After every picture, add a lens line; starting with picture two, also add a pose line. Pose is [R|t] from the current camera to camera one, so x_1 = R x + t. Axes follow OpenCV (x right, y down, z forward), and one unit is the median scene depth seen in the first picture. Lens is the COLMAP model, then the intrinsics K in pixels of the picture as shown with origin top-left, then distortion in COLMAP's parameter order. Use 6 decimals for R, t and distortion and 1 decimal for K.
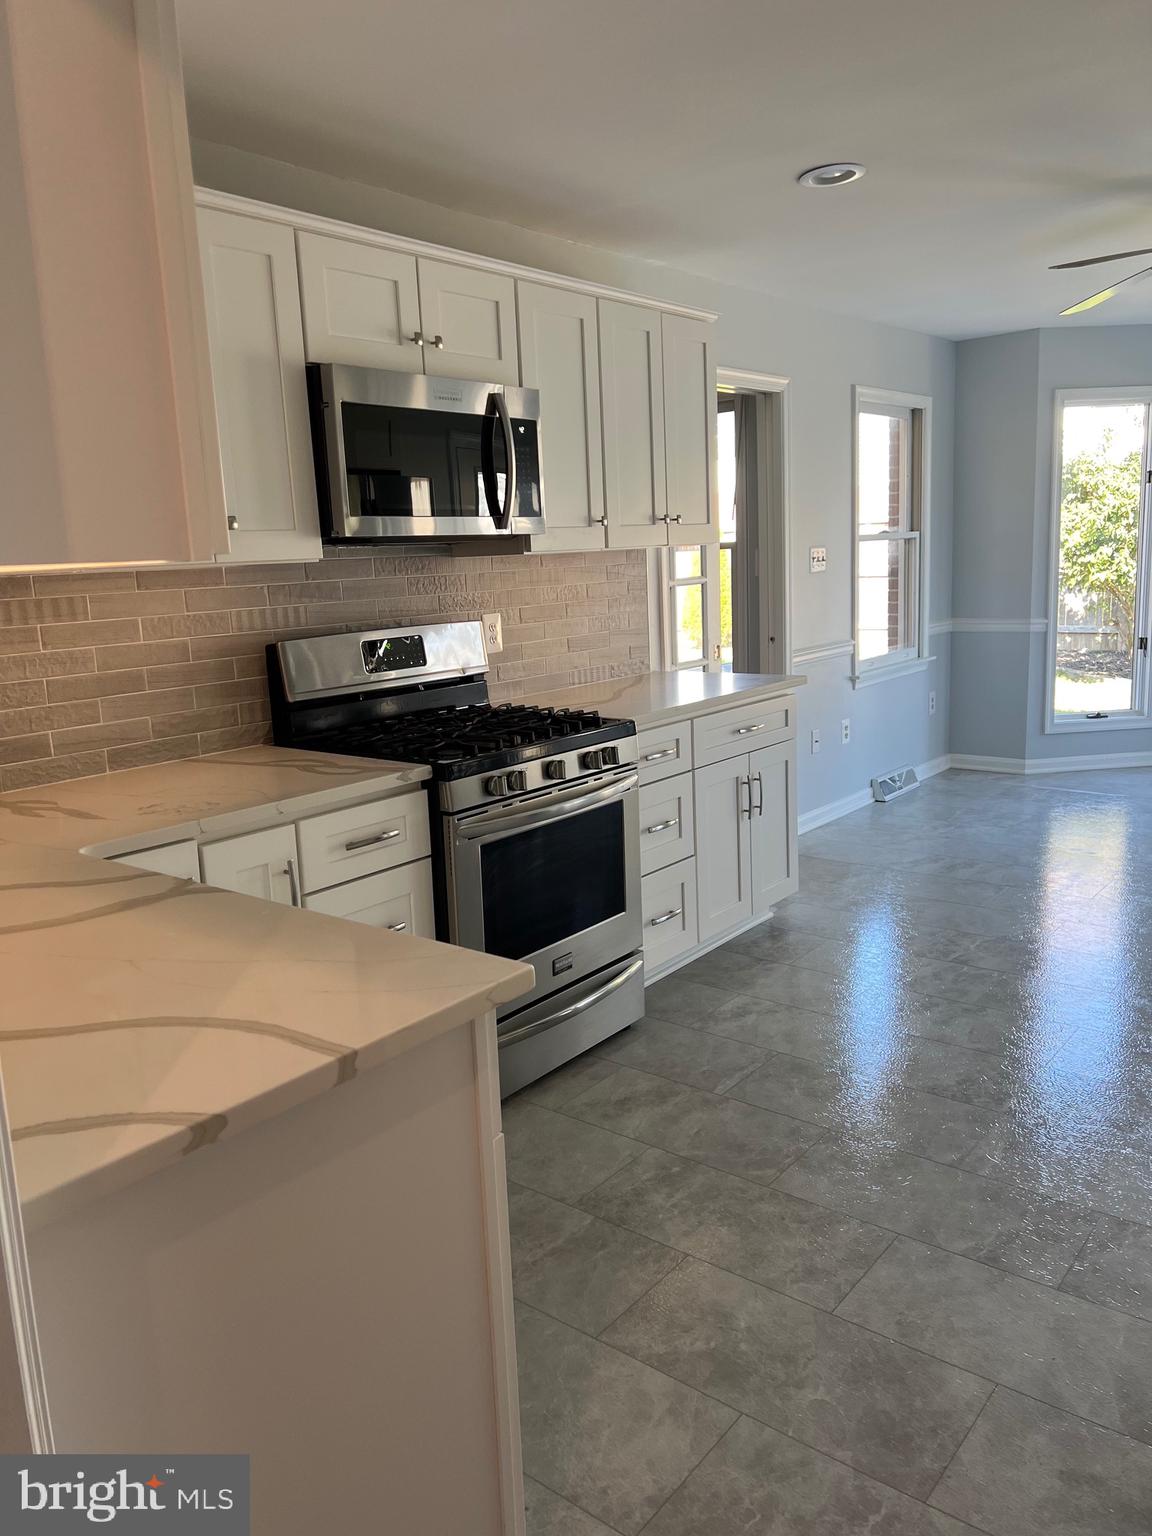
lens RADIAL K [[1155.0, 0, 565.5], [0, 1155.0, 764.5], [0, 0, 1]] dist [0.058024, -0.071939]
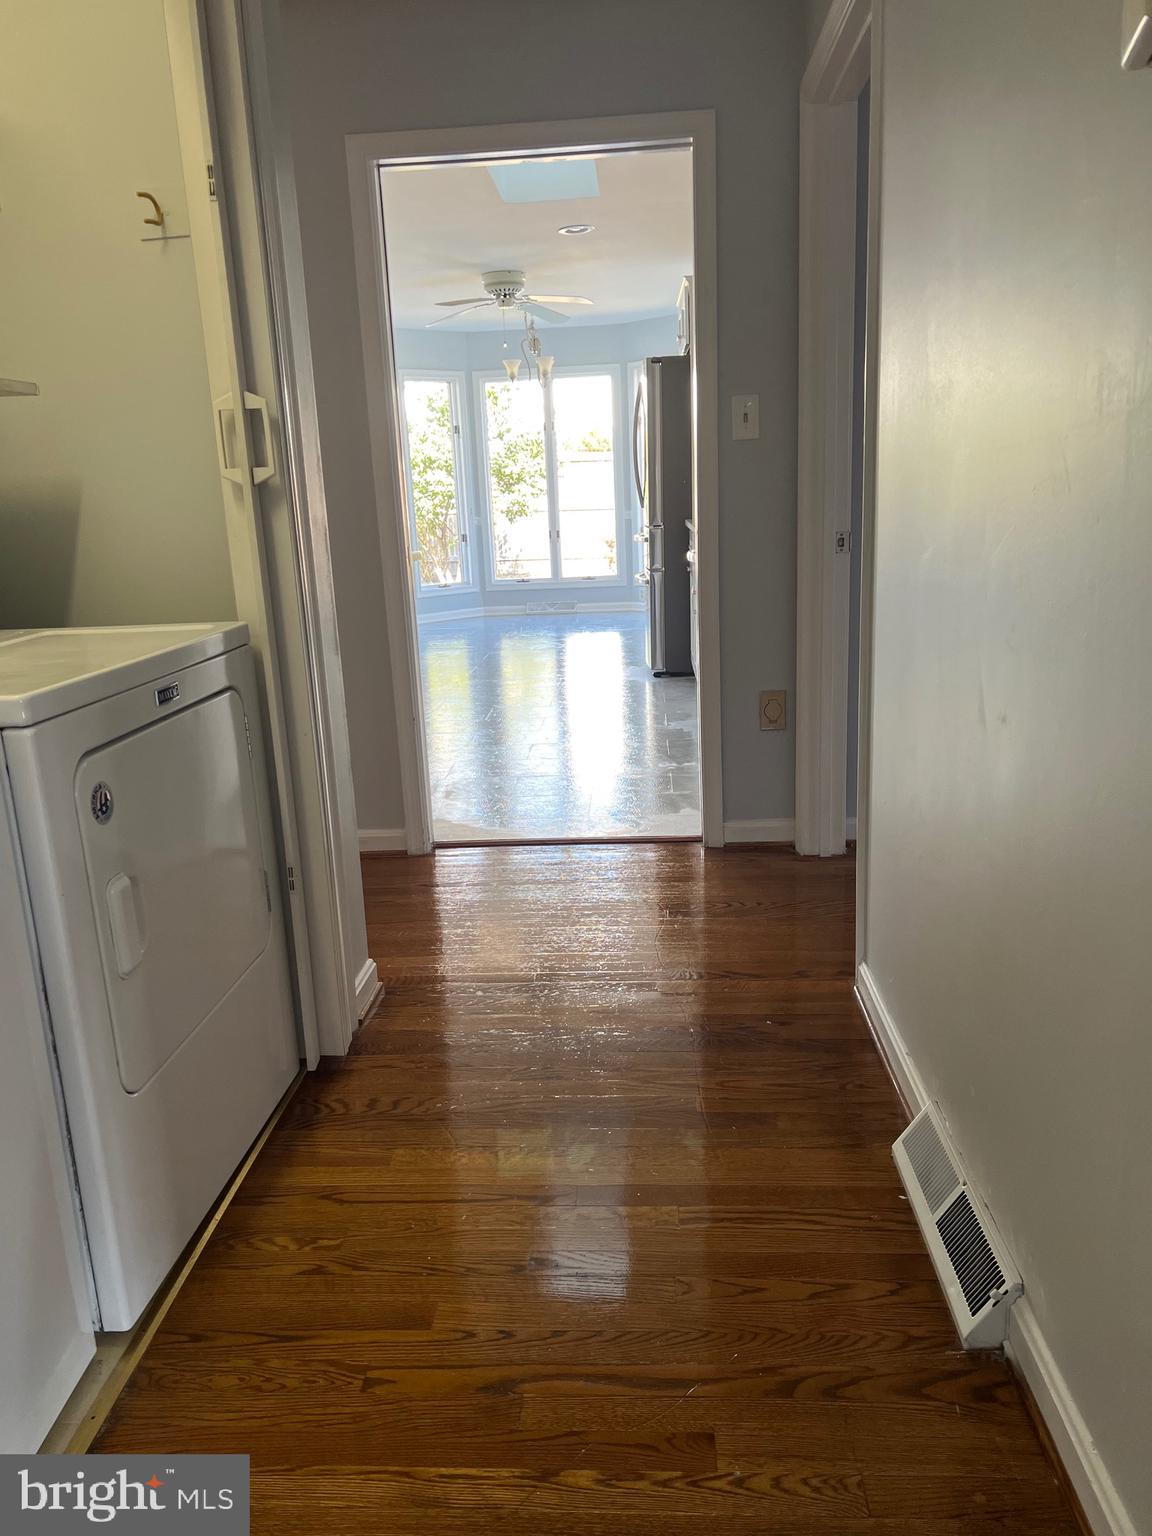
lens RADIAL K [[1155.0, 0, 571.8], [0, 1155.0, 781.4], [0, 0, 1]] dist [0.058024, -0.071939]
pose [[0.812692, -0.137306, 0.566284, -0.539939], [0.116038, 0.990511, 0.073638, 0.209866], [-0.571022, 0.005865, 0.820914, -0.622217]]
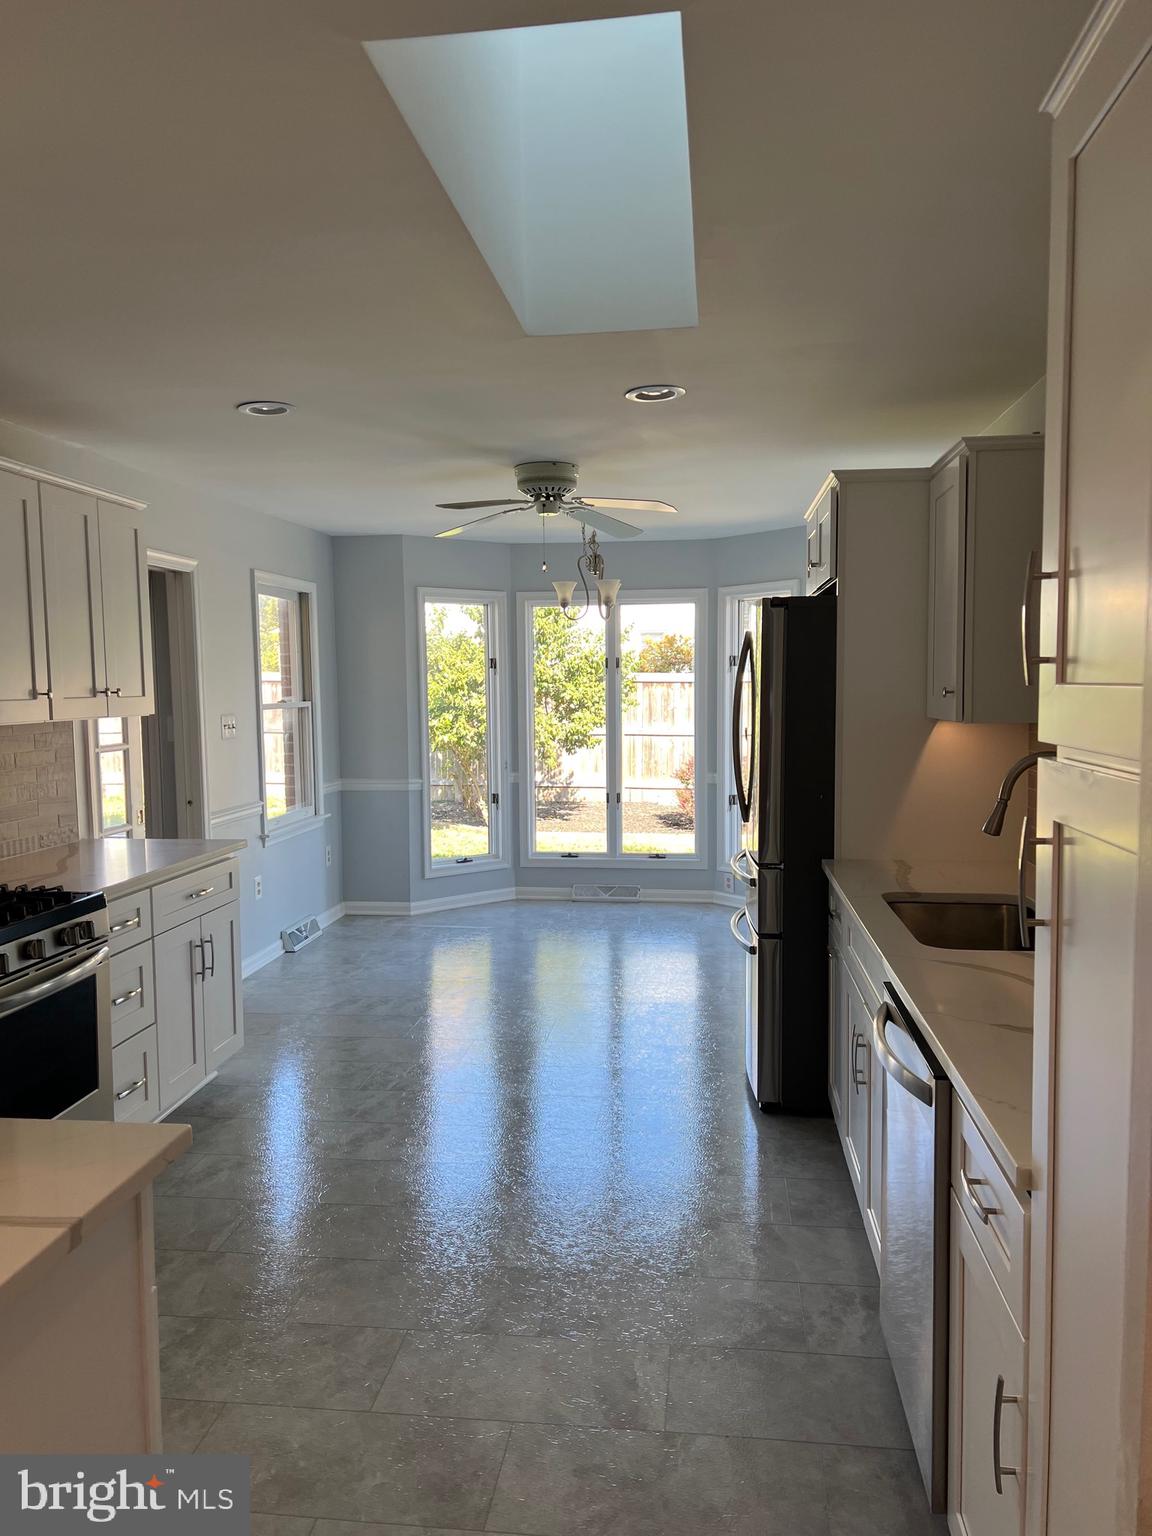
lens RADIAL K [[1155.0, 0, 576.0], [0, 1155.0, 776.6], [0, 0, 1]] dist [0.058024, -0.071939]
pose [[0.845721, -0.007864, 0.533568, -0.113616], [0.069884, 0.992912, -0.096135, -0.010713], [-0.529030, 0.118591, 0.840276, -0.074730]]
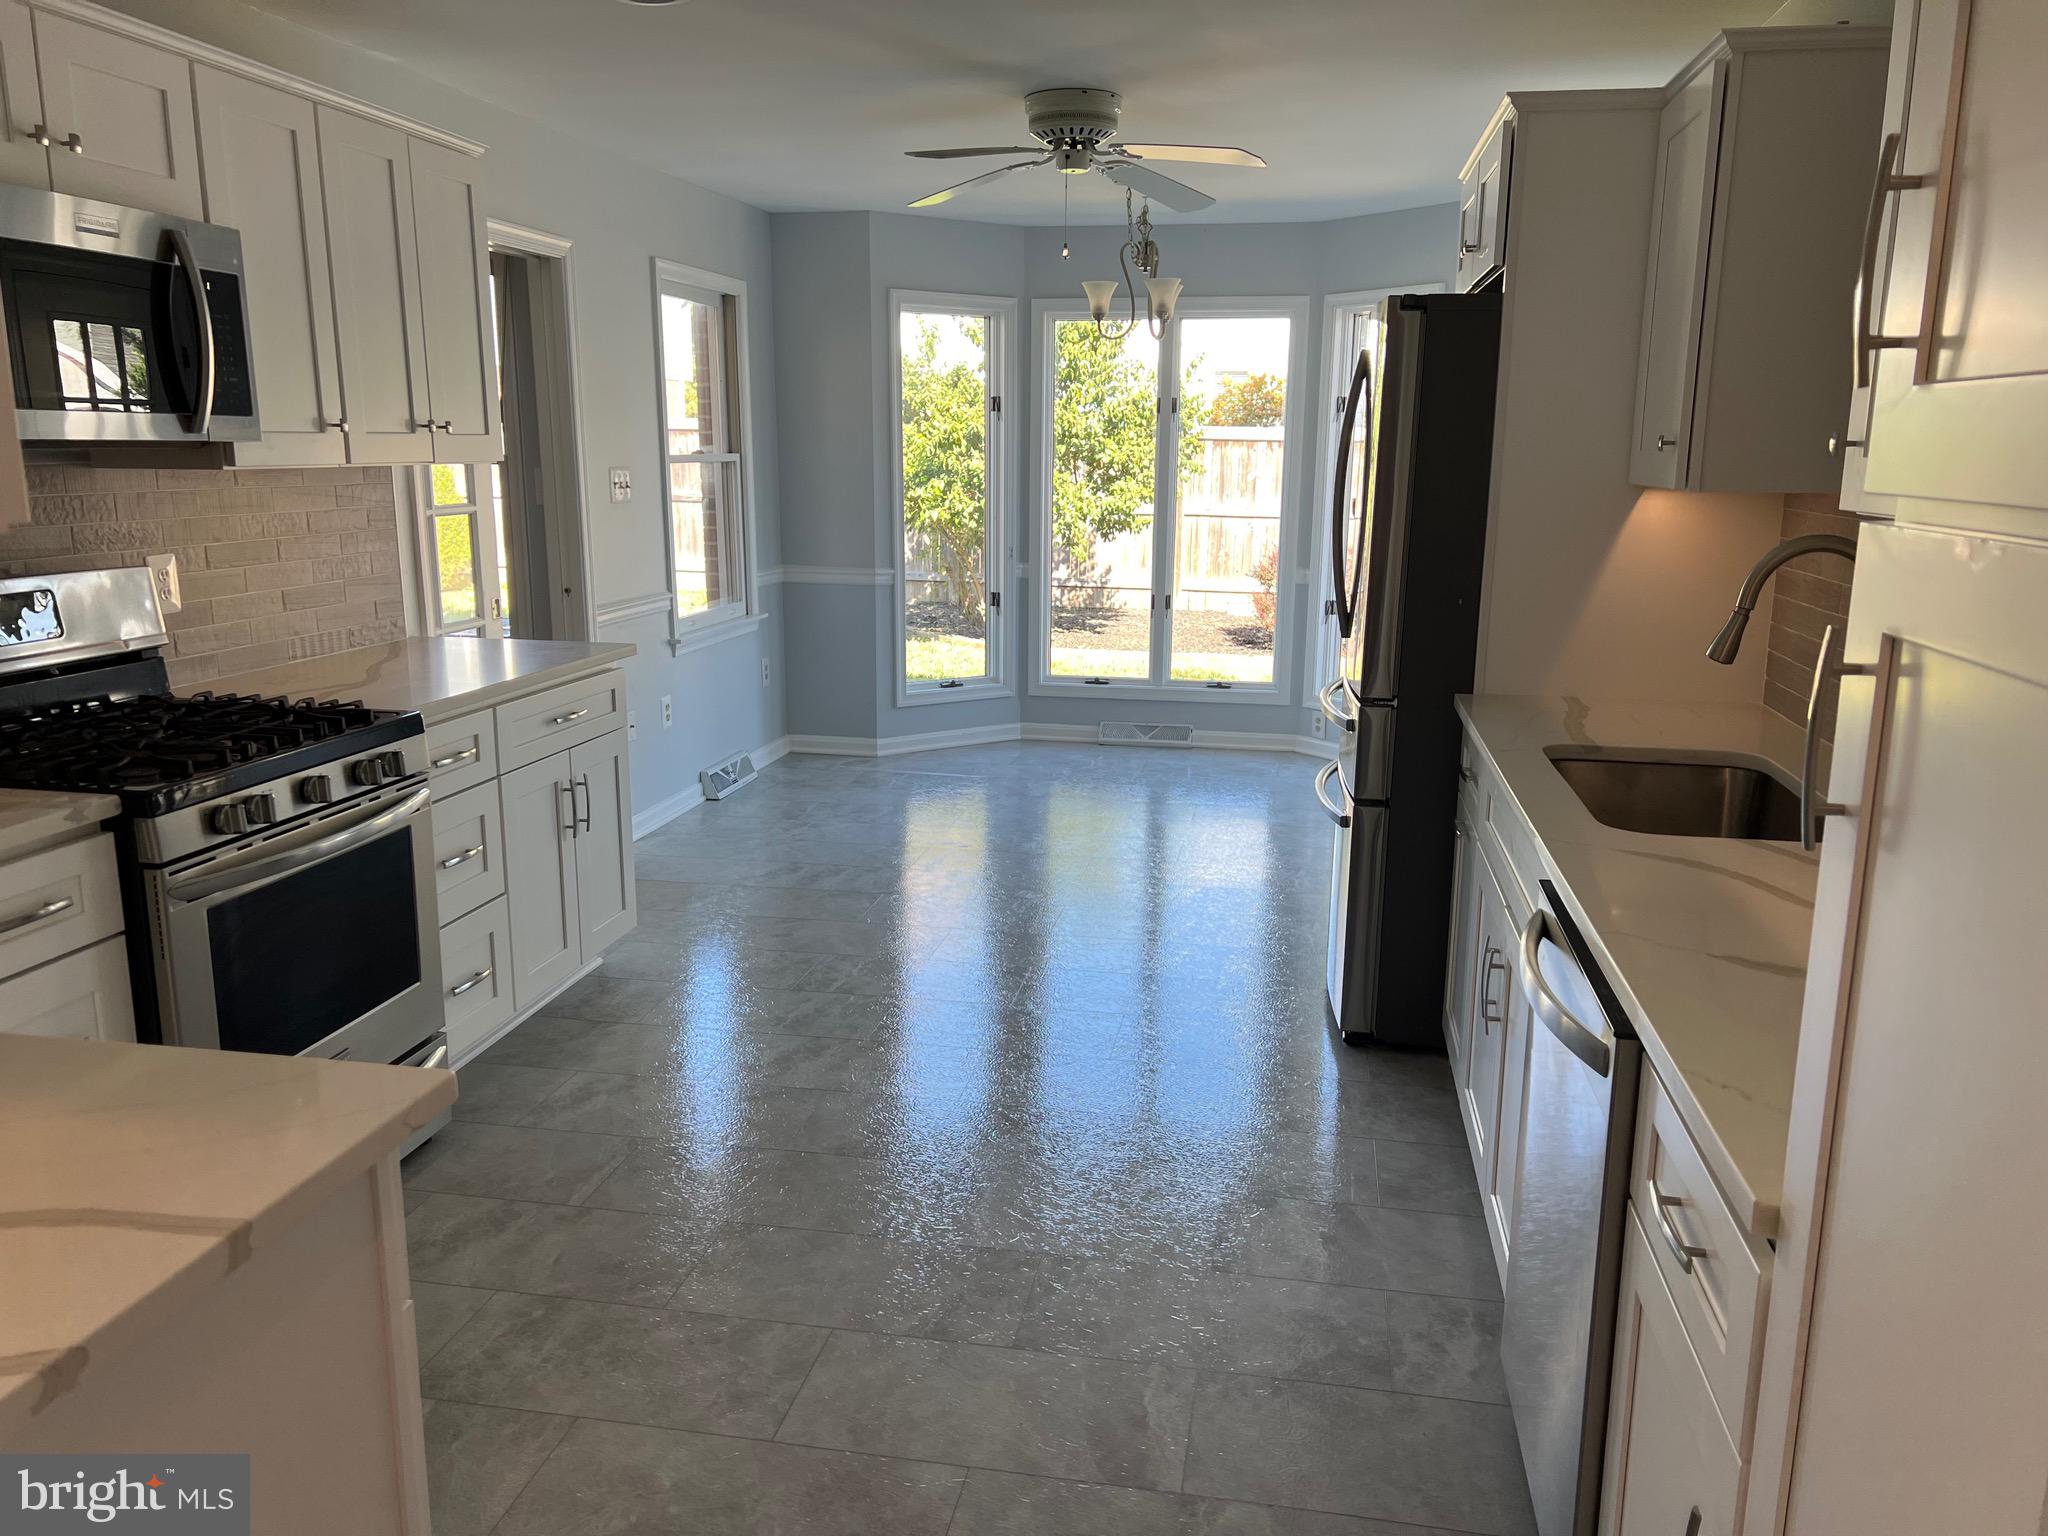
lens RADIAL K [[1540.1, 0, 1025.0], [0, 1540.1, 784.5], [0, 0, 1]] dist [0.058024, -0.071939]
pose [[0.876821, -0.053508, 0.477831, -0.062310], [0.041407, 0.998500, 0.035831, -0.010882], [-0.479032, -0.011631, 0.877721, -0.018660]]
